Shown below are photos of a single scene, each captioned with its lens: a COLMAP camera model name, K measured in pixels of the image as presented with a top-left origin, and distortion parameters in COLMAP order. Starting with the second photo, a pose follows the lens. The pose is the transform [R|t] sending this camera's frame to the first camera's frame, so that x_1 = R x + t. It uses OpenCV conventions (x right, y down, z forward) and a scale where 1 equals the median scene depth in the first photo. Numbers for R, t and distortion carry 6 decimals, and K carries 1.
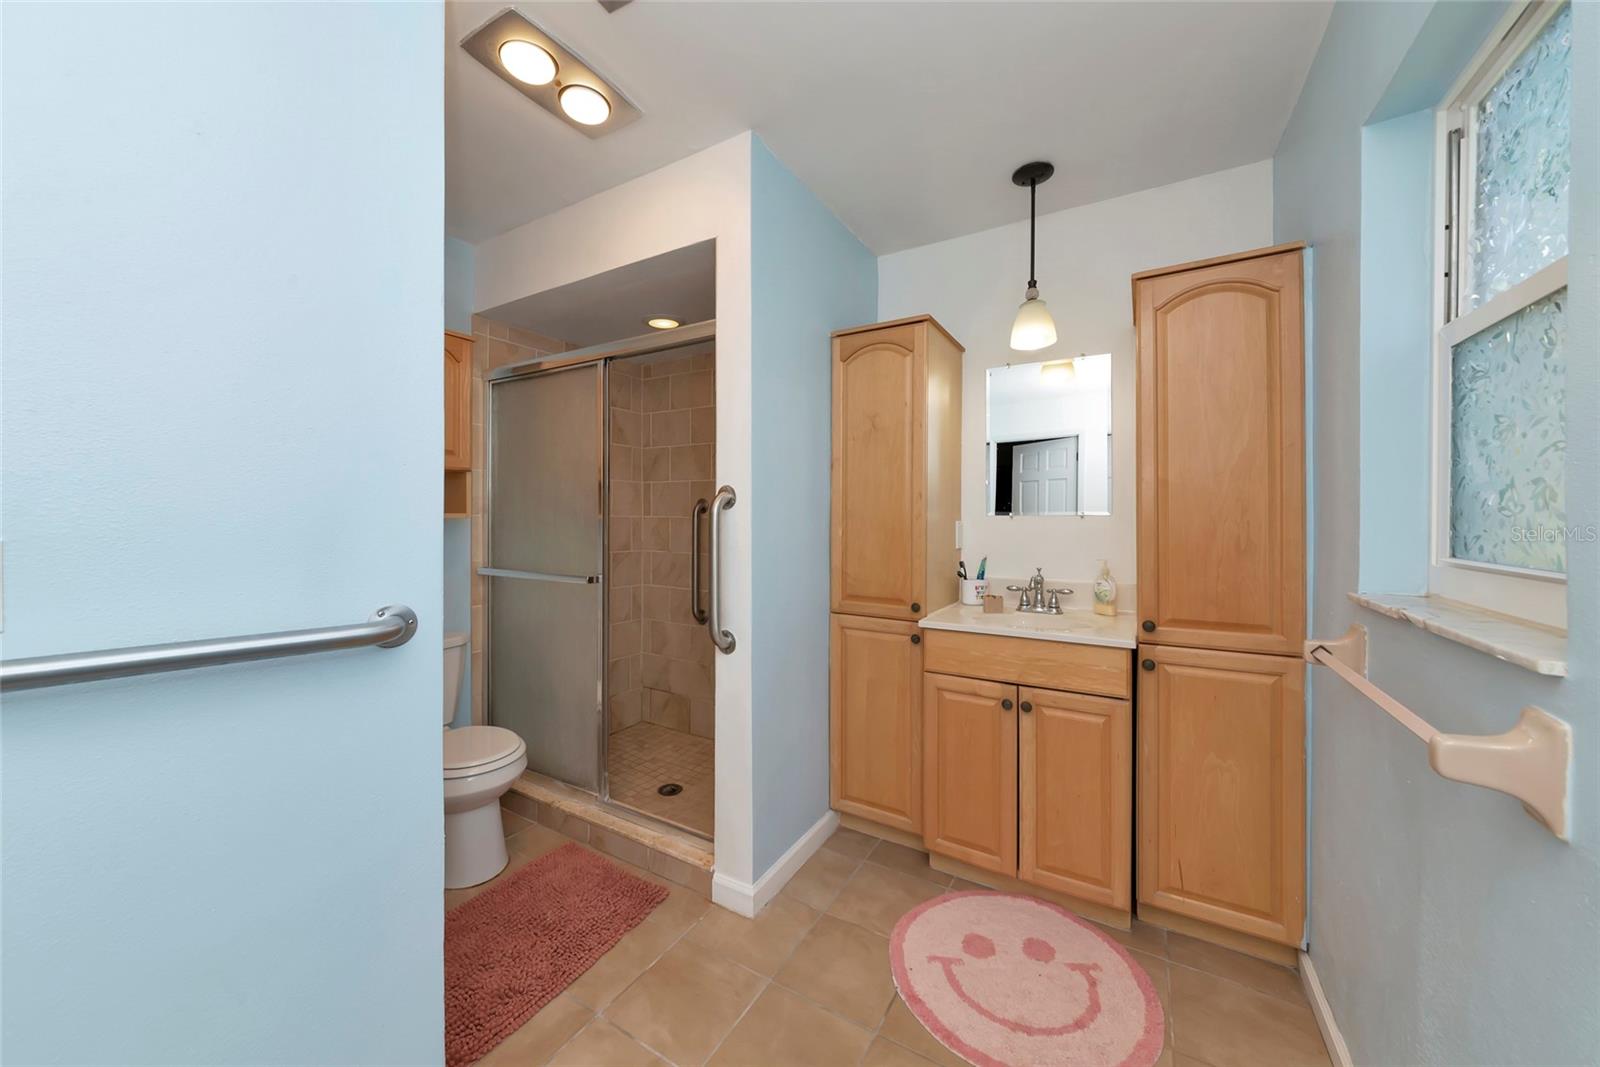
lens RADIAL K [[569.8, 0, 794.0], [0, 569.8, 541.6], [0, 0, 1]] dist [-0.000465, 0.000051]
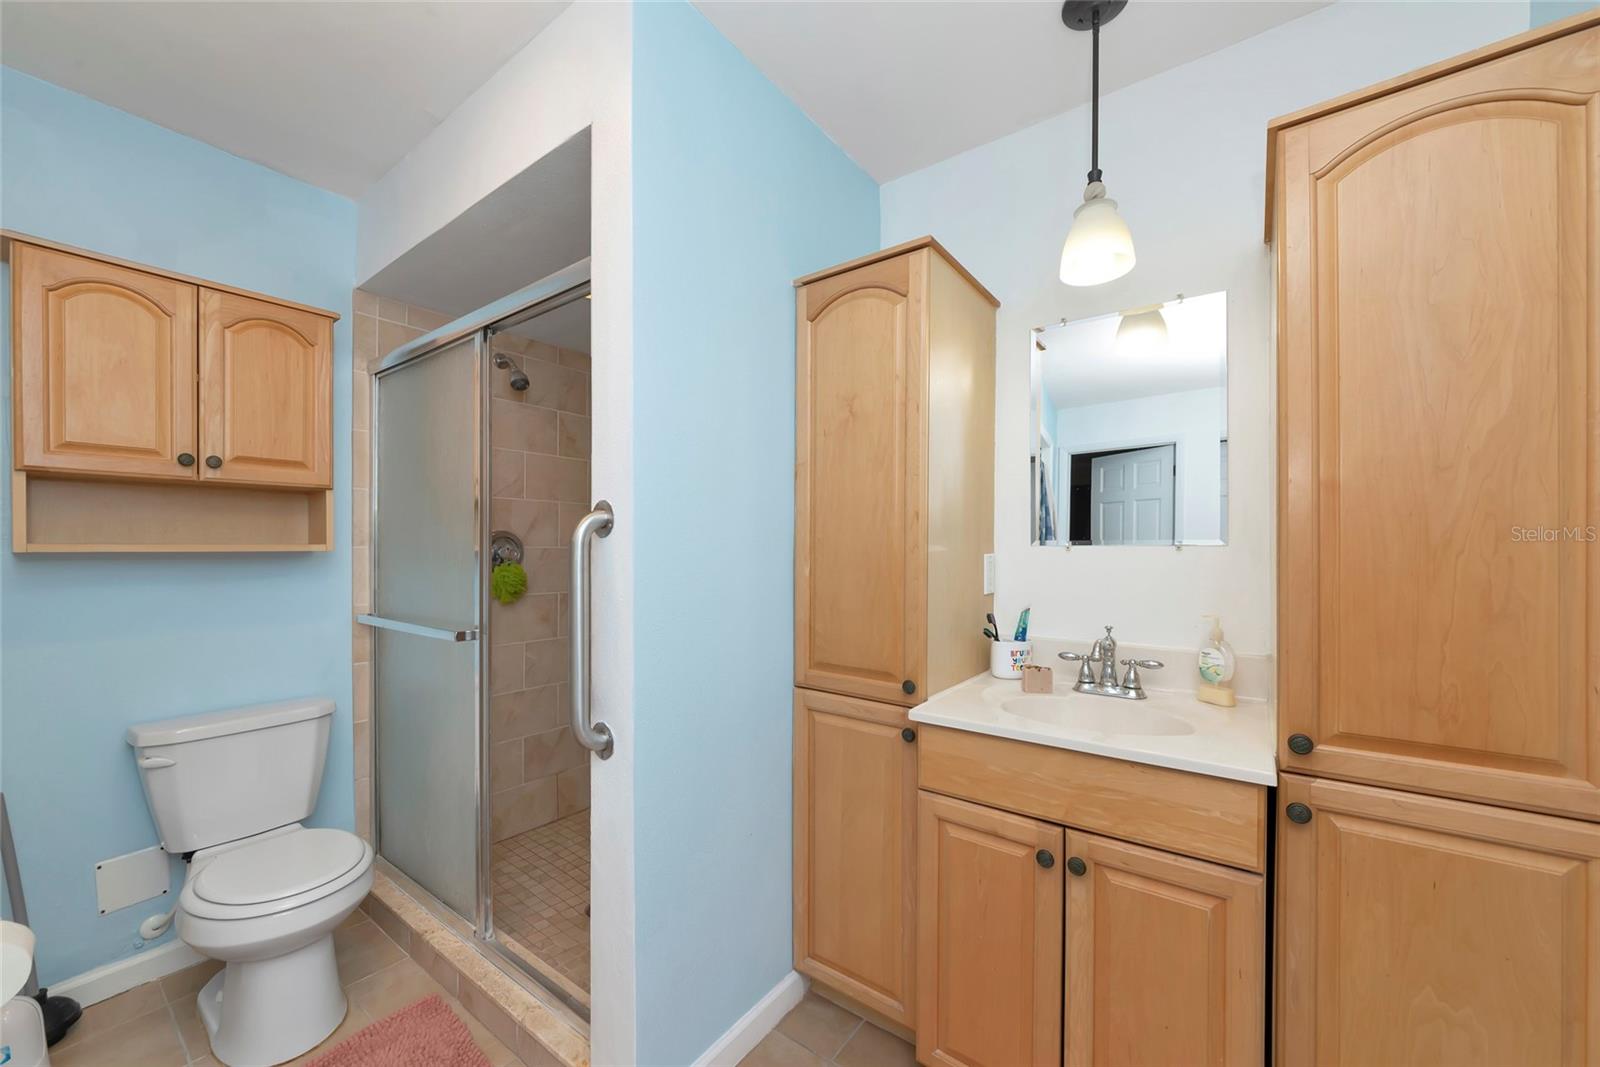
lens RADIAL K [[605.7, 0, 800.5], [0, 605.7, 574.2], [0, 0, 1]] dist [-0.013976, 0.004843]
pose [[0.995324, 0.003155, -0.096541, 0.154979], [-0.002916, 0.999992, 0.002624, -0.015016], [0.096549, -0.002331, 0.995326, 0.297067]]
